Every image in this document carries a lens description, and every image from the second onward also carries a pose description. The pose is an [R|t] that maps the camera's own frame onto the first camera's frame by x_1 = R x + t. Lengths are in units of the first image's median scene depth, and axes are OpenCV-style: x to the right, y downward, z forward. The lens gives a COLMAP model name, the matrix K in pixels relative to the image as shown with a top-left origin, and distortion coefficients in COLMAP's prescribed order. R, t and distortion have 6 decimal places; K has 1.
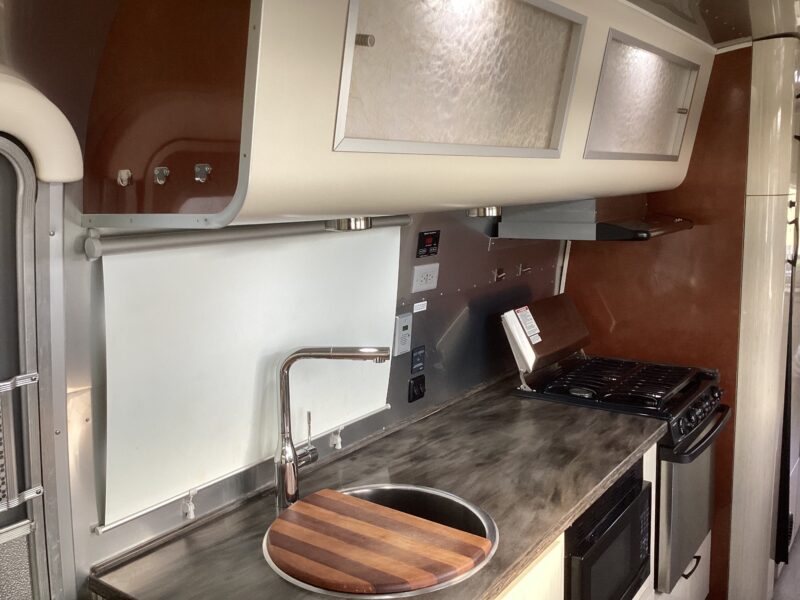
lens RADIAL K [[715.9, 0, 394.9], [0, 715.9, 303.0], [0, 0, 1]] dist [0.035513, -0.077381]
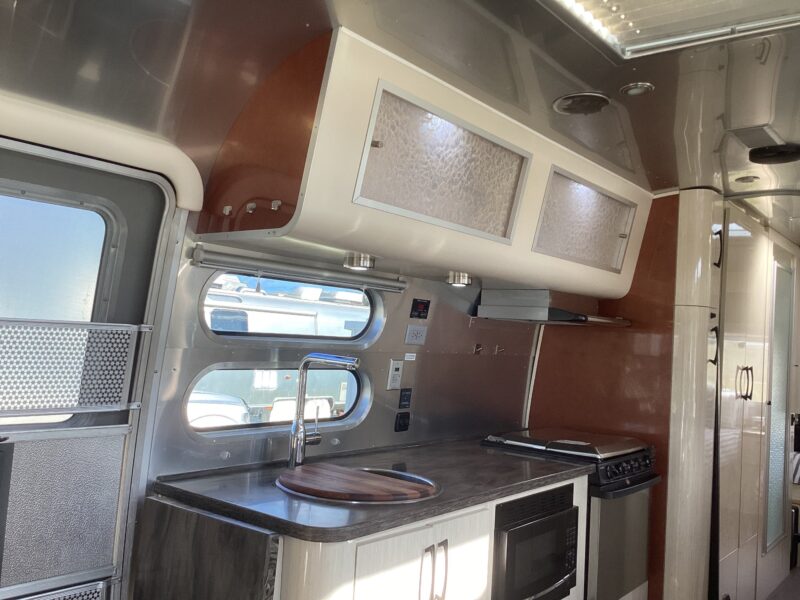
lens RADIAL K [[715.9, 0, 403.5], [0, 715.9, 299.1], [0, 0, 1]] dist [0.035513, -0.077381]
pose [[0.995837, 0.086447, -0.028910, 0.066587], [-0.090555, 0.974505, -0.205280, 0.223297], [0.010427, 0.207043, 0.978276, -0.395539]]
